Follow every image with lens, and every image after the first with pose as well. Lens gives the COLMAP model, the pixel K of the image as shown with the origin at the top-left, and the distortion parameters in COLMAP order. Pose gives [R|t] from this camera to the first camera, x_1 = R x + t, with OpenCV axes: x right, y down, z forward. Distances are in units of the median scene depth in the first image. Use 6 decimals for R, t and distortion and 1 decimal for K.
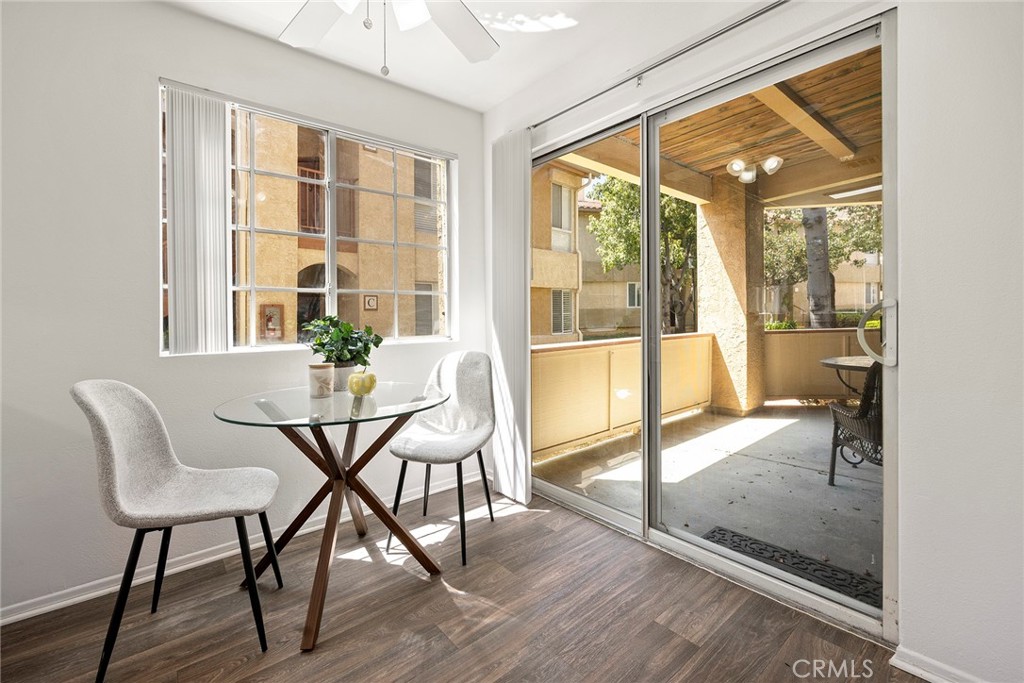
lens RADIAL K [[432.2, 0, 507.2], [0, 432.2, 324.5], [0, 0, 1]] dist [0.010169, -0.000008]
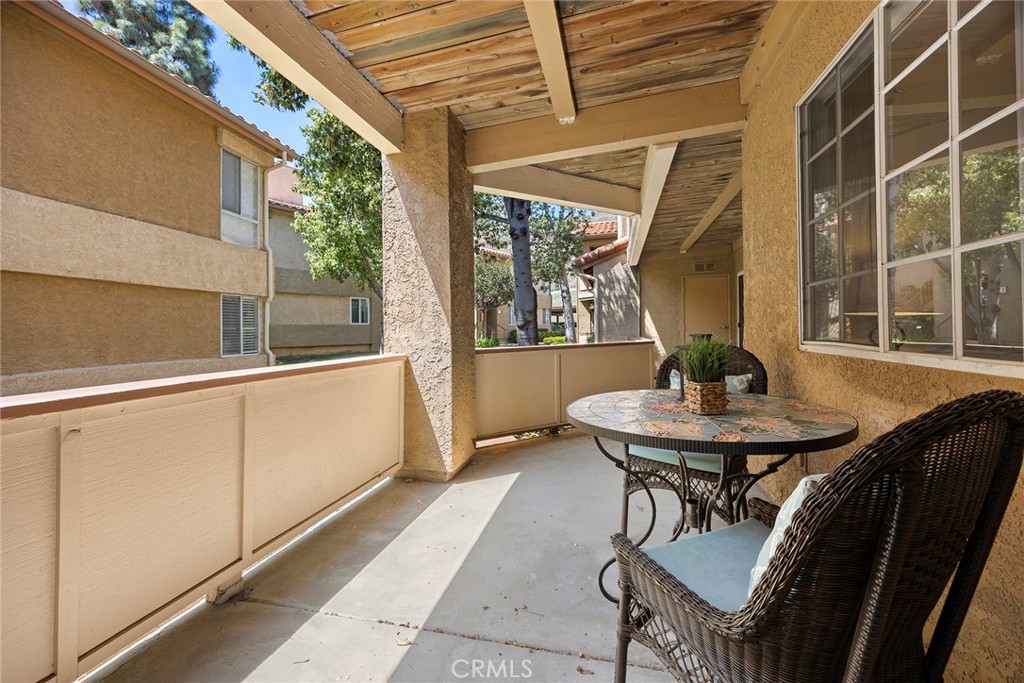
lens RADIAL K [[397.3, 0, 512.7], [0, 397.3, 328.7], [0, 0, 1]] dist [-0.002528, -0.000198]
pose [[0.810290, 0.008744, 0.585965, 0.106963], [0.010350, 0.999519, -0.029228, -0.000515], [-0.585938, 0.029748, 0.809809, 0.178235]]
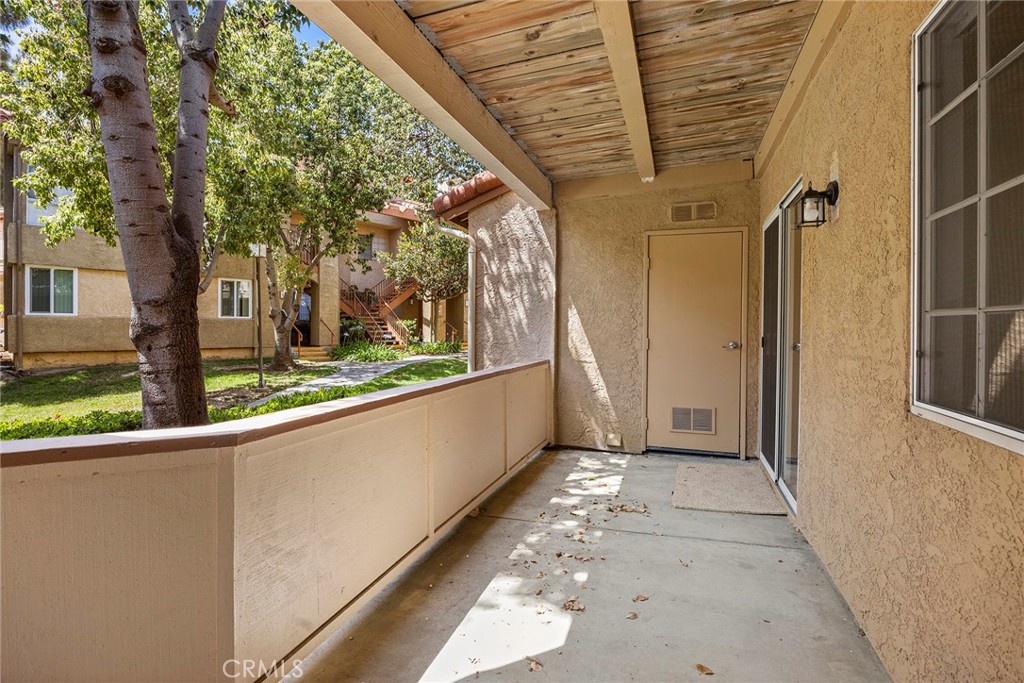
lens RADIAL K [[488.0, 0, 512.7], [0, 488.0, 337.6], [0, 0, 1]] dist [-0.033563, -0.000272]
pose [[0.849808, 0.012921, 0.526934, 0.362178], [-0.013503, 0.999905, -0.002741, -0.016521], [-0.526919, -0.004786, 0.849902, 0.258147]]
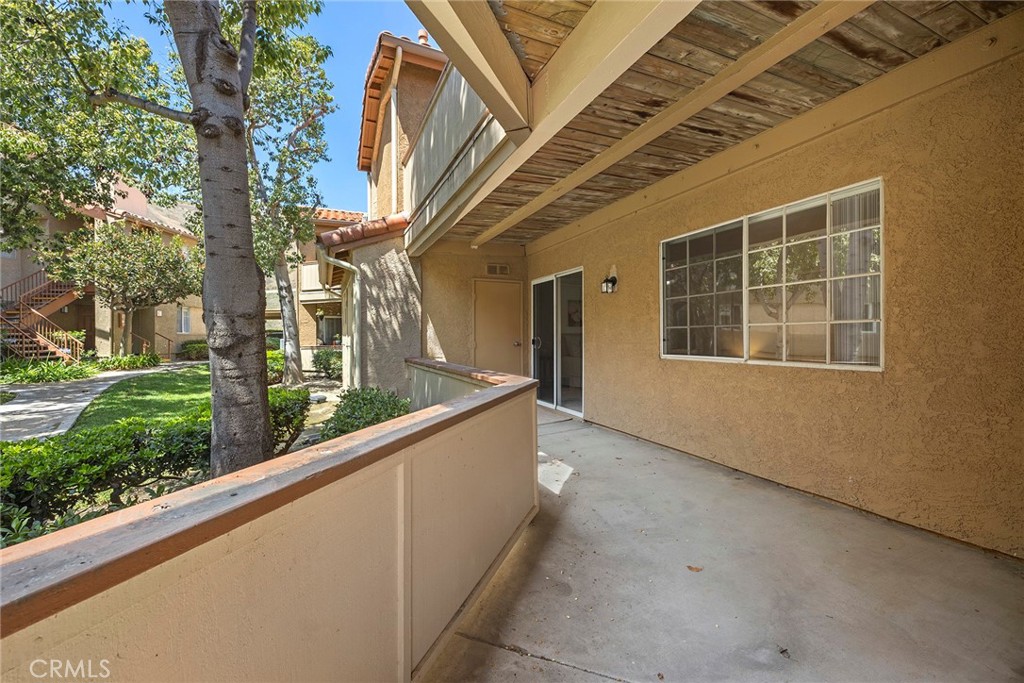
lens RADIAL K [[397.3, 0, 511.7], [0, 397.3, 338.3], [0, 0, 1]] dist [-0.002528, -0.000198]
pose [[0.249919, 0.011636, 0.968197, 0.208023], [0.019997, 0.999652, -0.017176, -0.013267], [-0.968060, 0.023654, 0.249600, 0.326085]]
